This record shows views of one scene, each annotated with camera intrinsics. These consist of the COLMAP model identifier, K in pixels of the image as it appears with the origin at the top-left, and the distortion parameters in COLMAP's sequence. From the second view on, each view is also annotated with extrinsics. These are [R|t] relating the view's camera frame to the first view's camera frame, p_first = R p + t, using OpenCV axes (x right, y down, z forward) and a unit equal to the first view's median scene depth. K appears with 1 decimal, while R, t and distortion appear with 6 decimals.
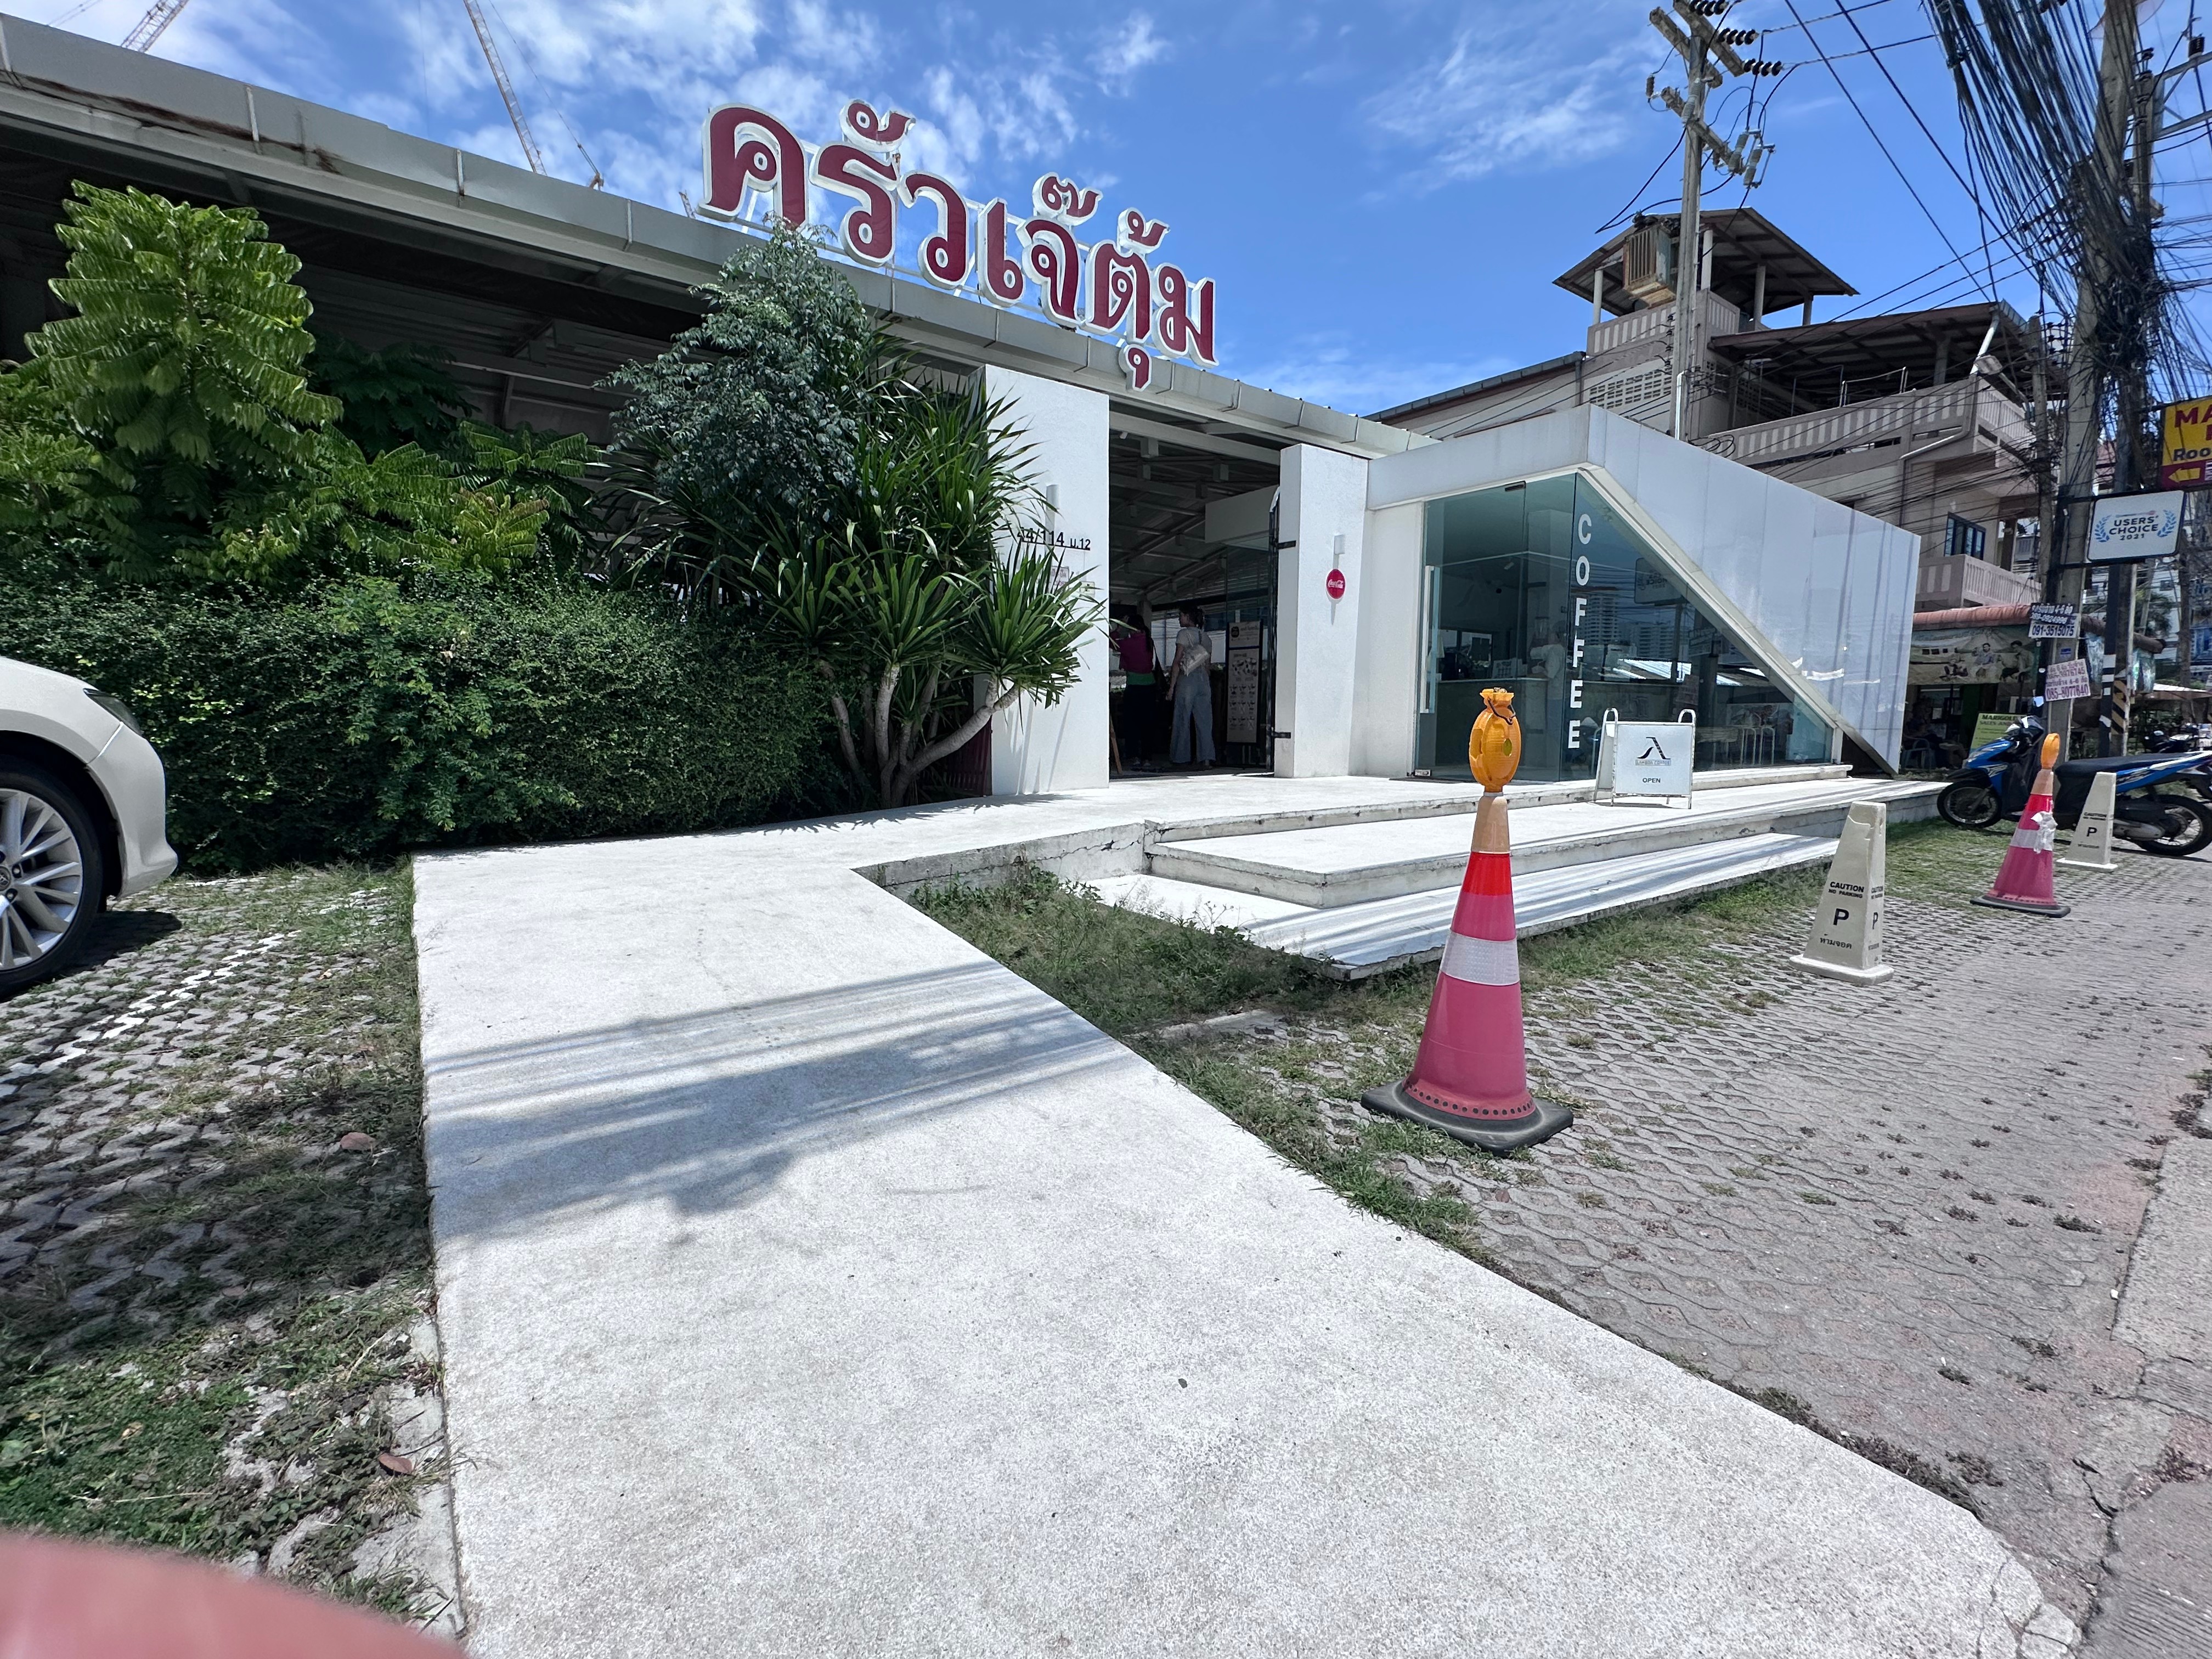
lens RADIAL K [[968.5, 0, 1113.3], [0, 968.5, 834.3], [0, 0, 1]] dist [0.001214, -0.001085]
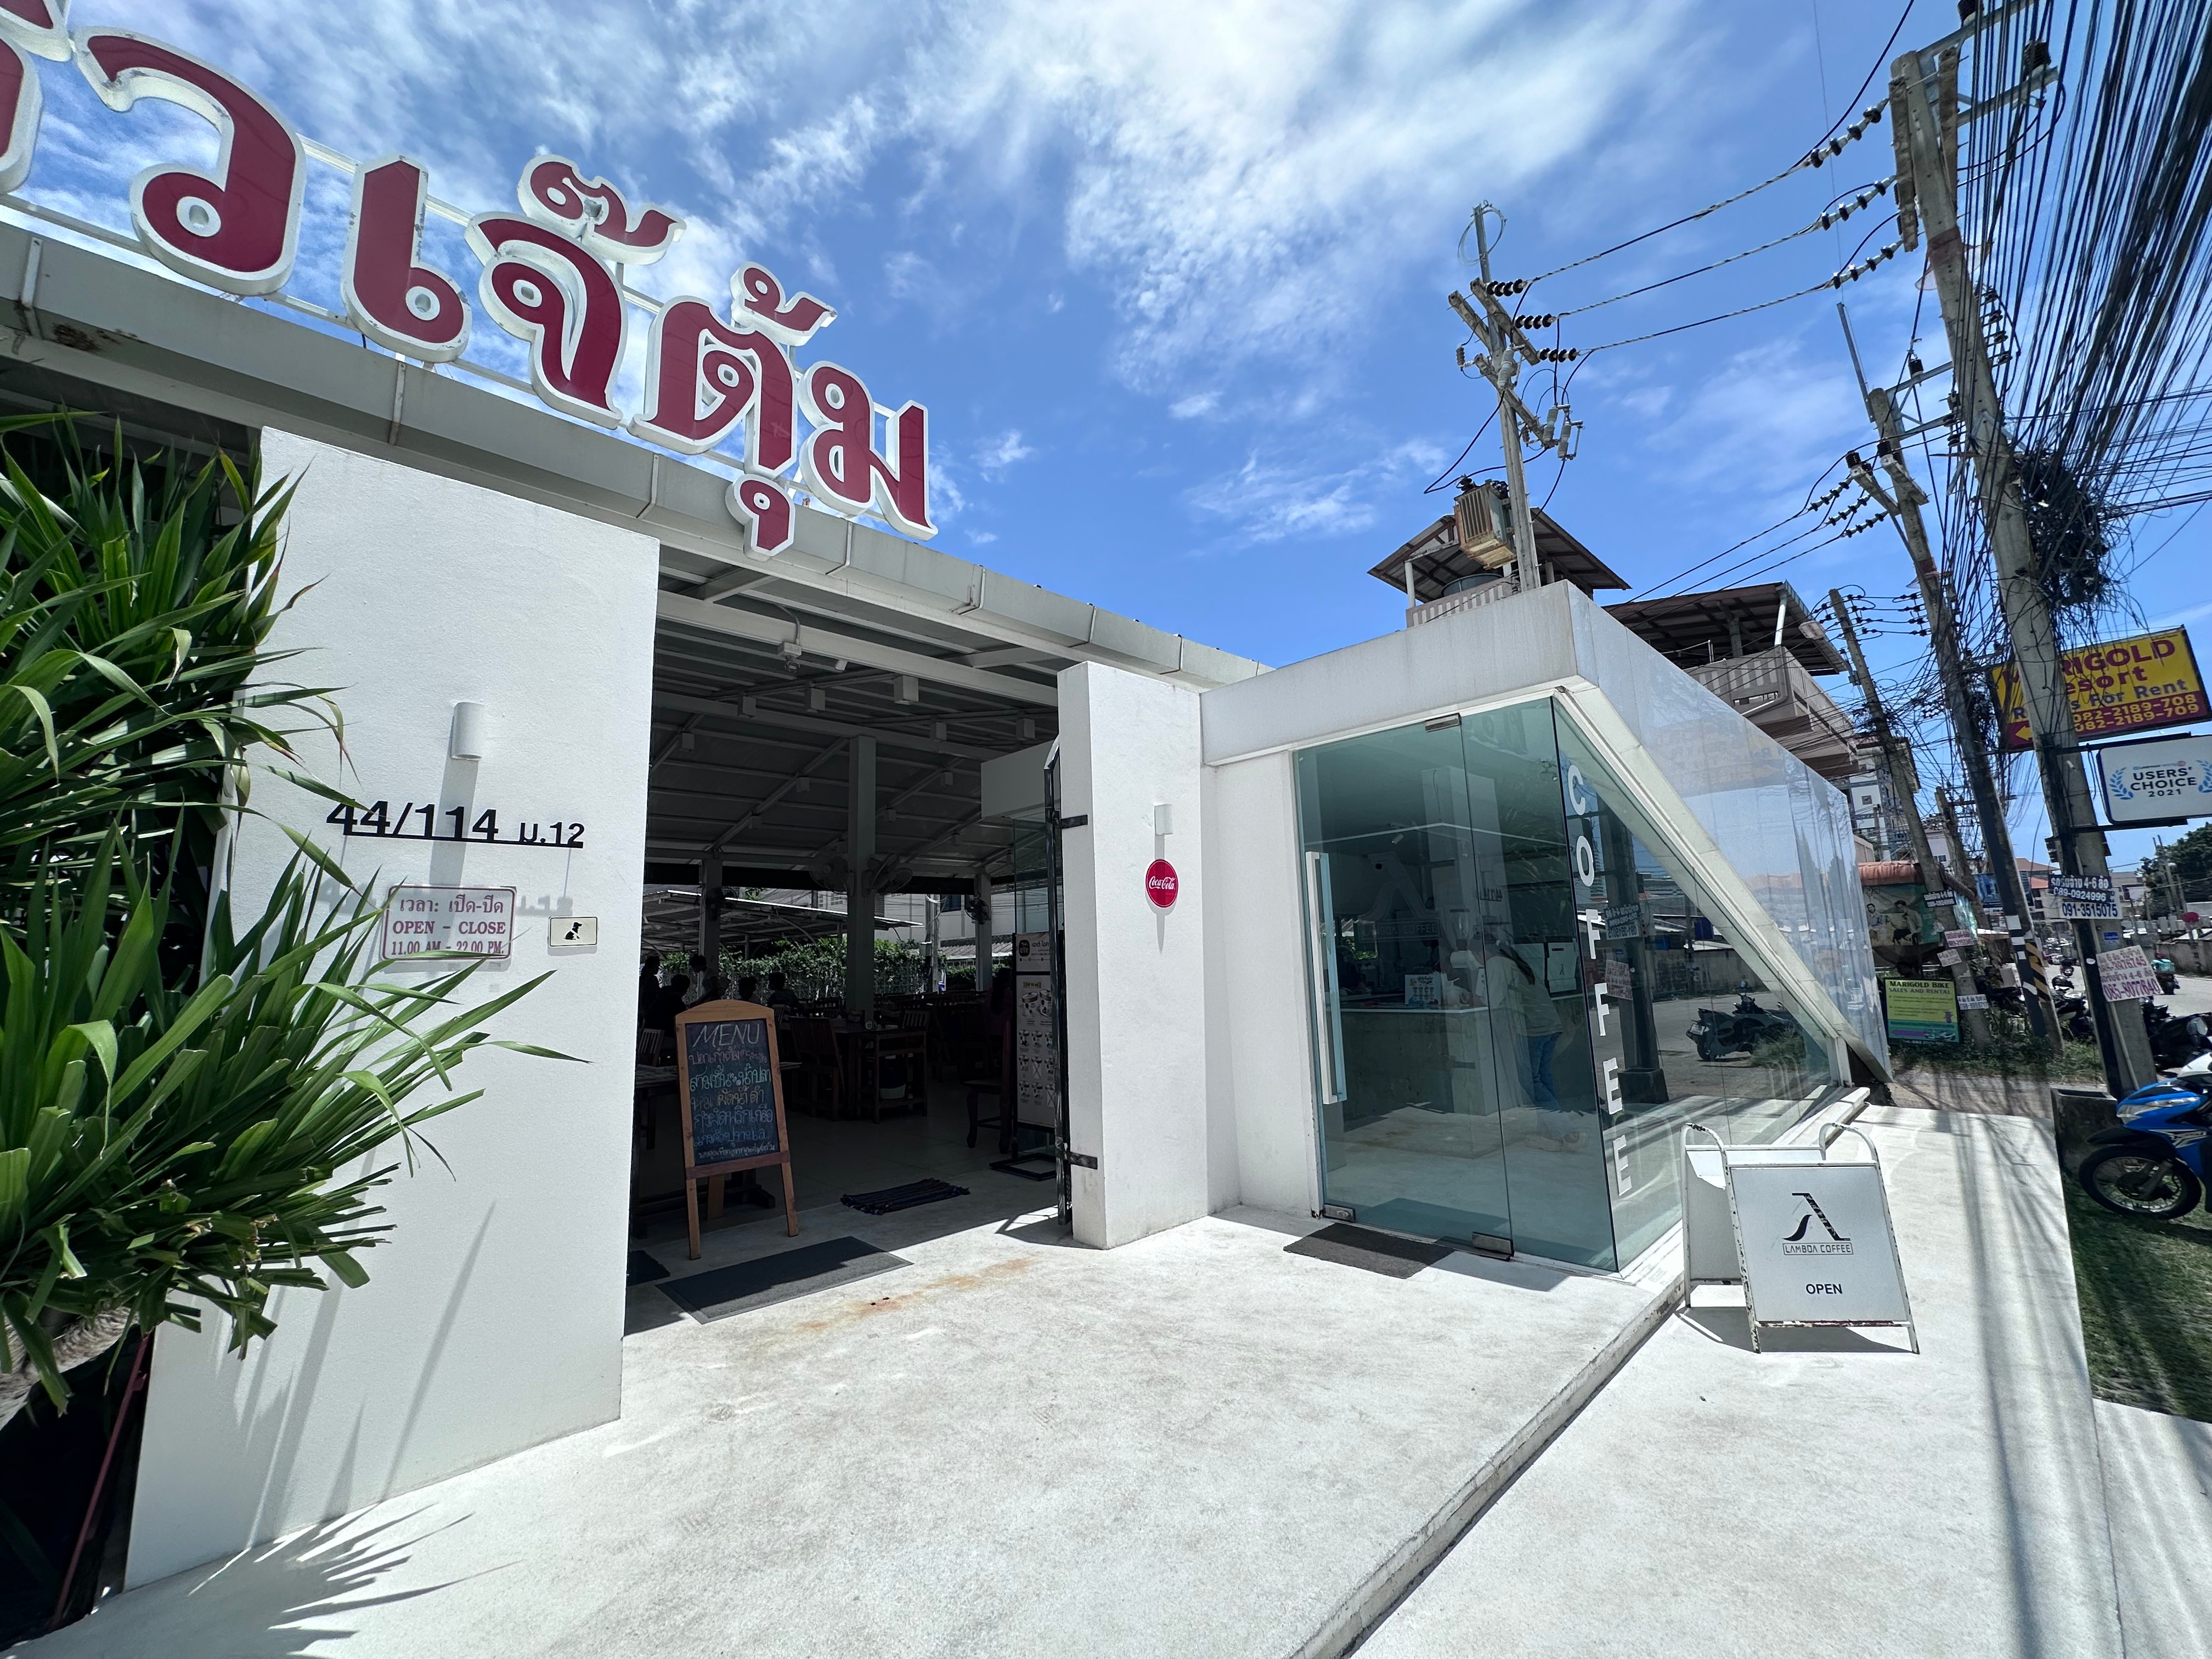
lens RADIAL K [[880.5, 0, 1109.4], [0, 880.5, 828.0], [0, 0, 1]] dist [-0.001360, -0.000116]
pose [[0.992298, -0.017205, 0.122672, 0.151252], [0.049645, 0.962531, -0.266587, -0.170081], [-0.113489, 0.270624, 0.955972, 0.546908]]
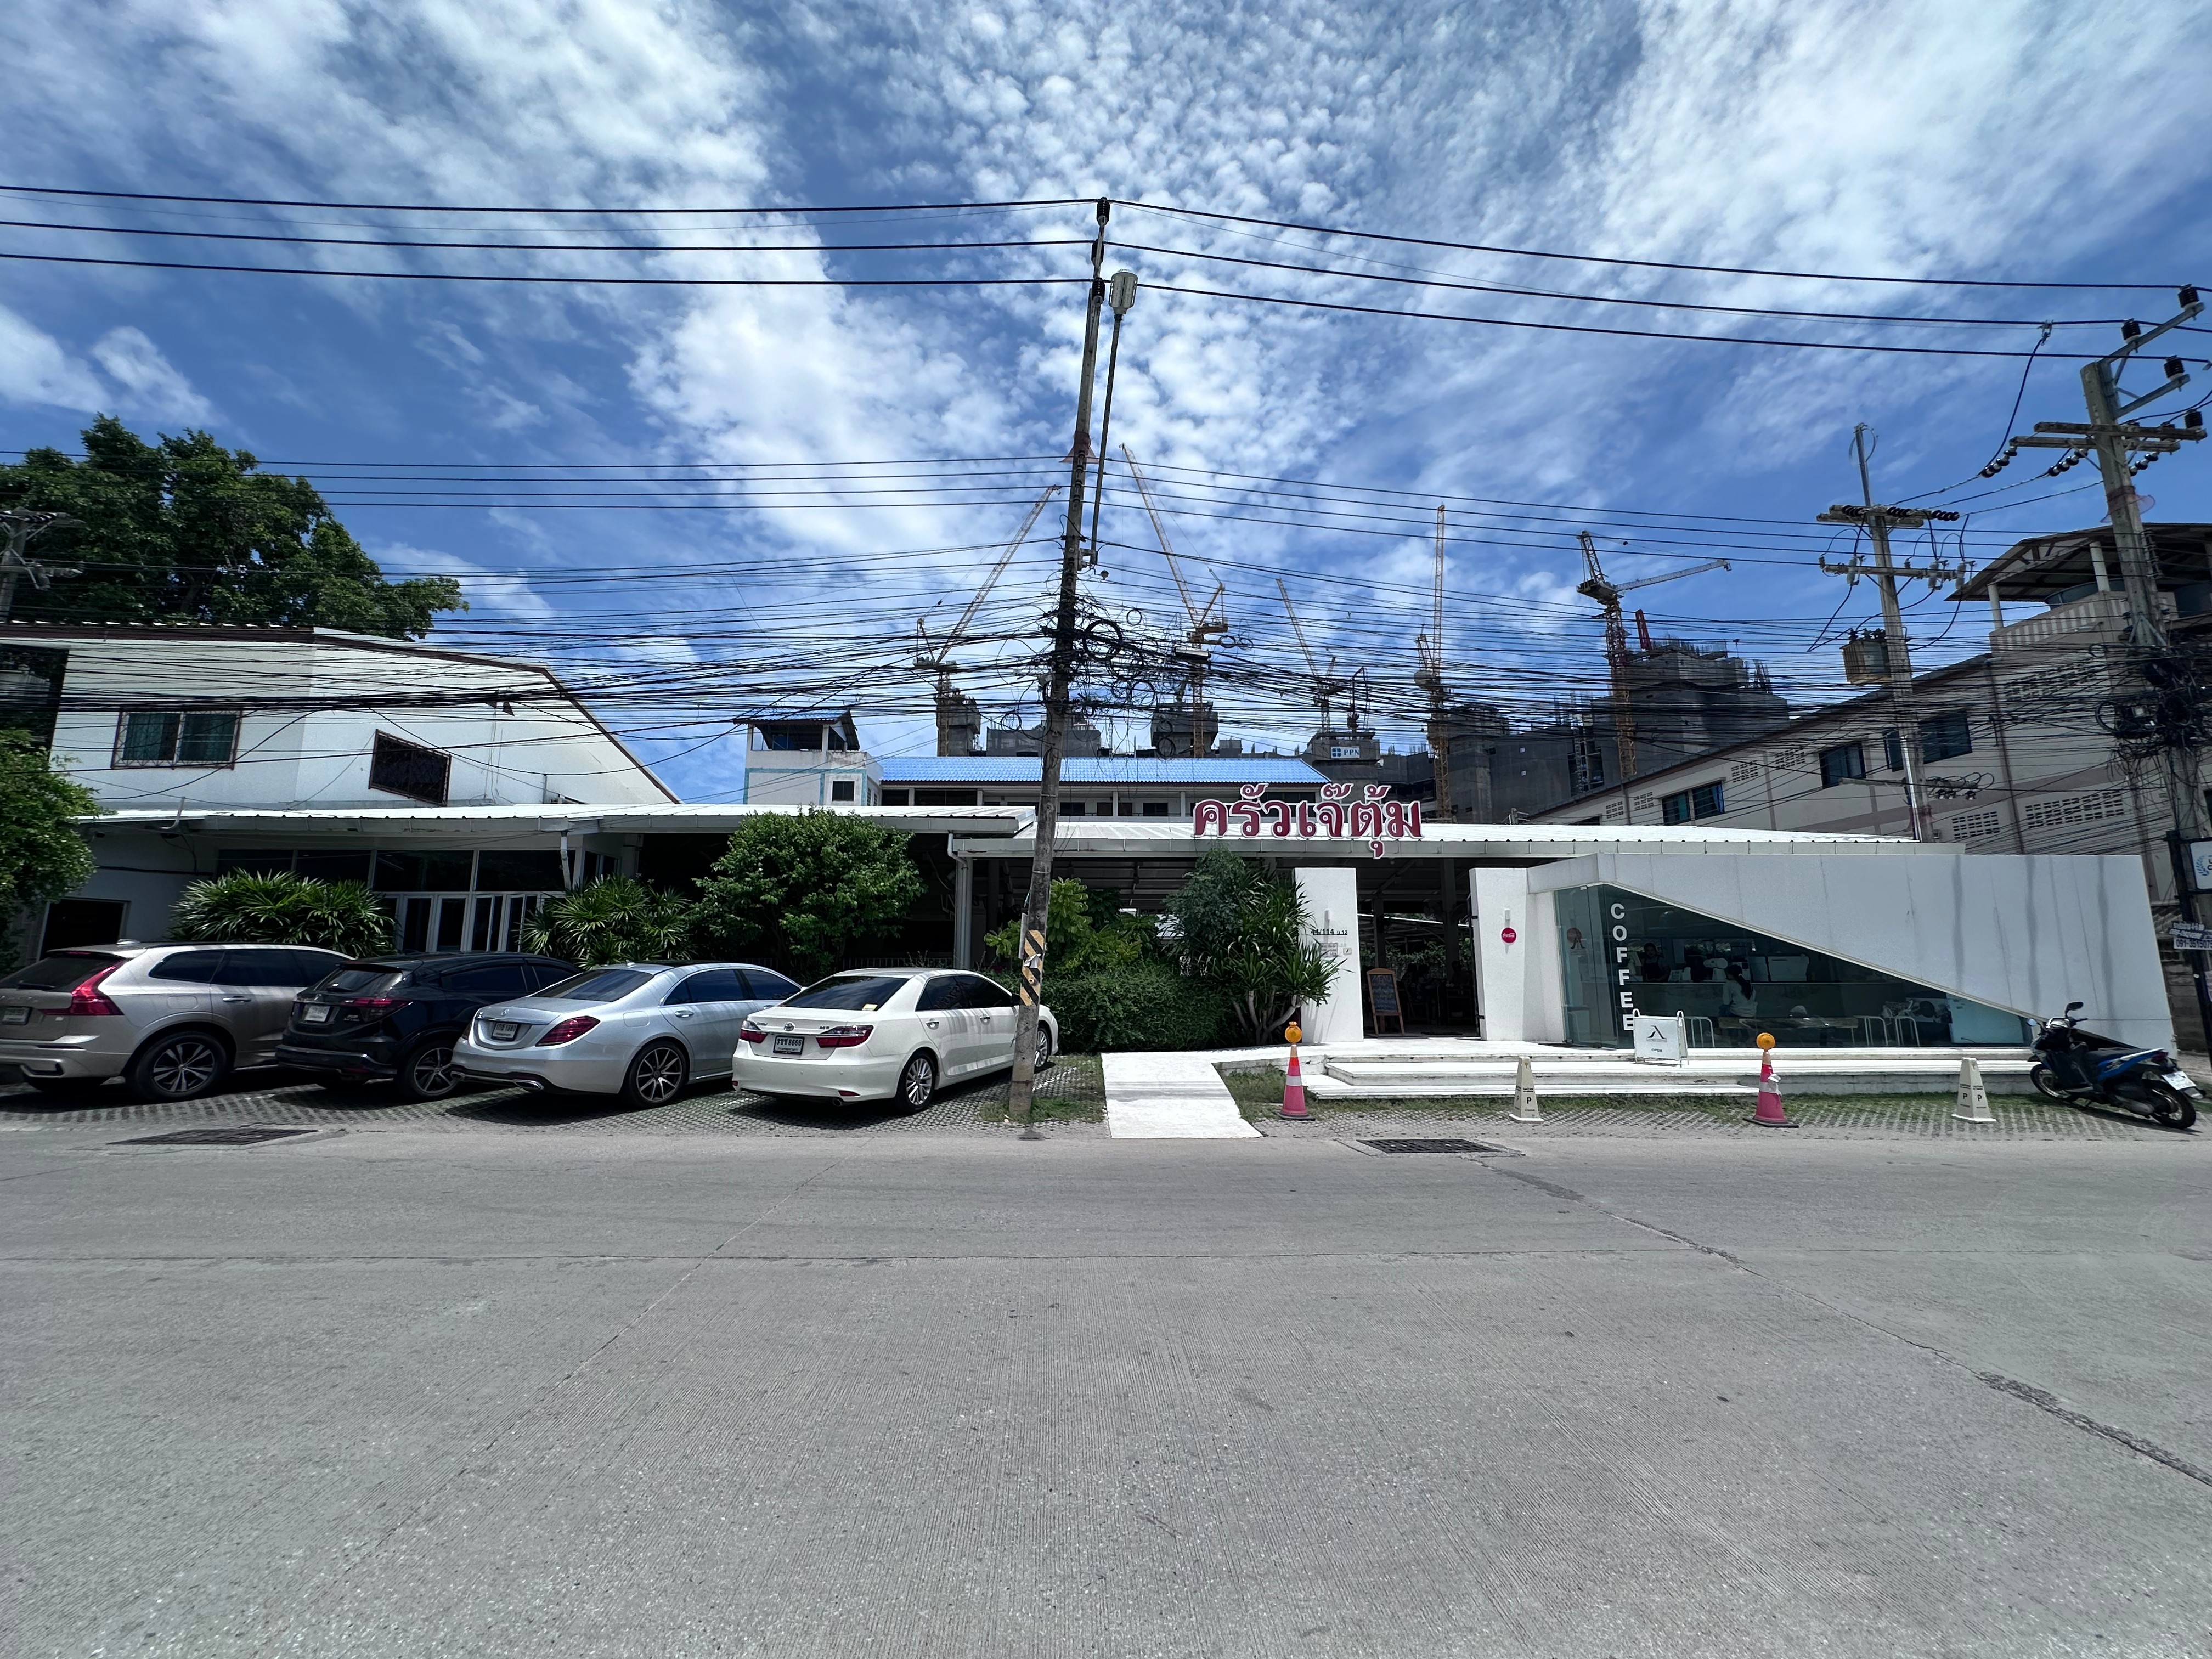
lens RADIAL K [[880.5, 0, 1106.3], [0, 880.5, 832.5], [0, 0, 1]] dist [-0.001360, -0.000116]
pose [[0.818799, -0.091106, -0.566806, 0.658505], [-0.063831, 0.966757, -0.247602, 0.023424], [0.570521, 0.238916, 0.785764, -0.945959]]
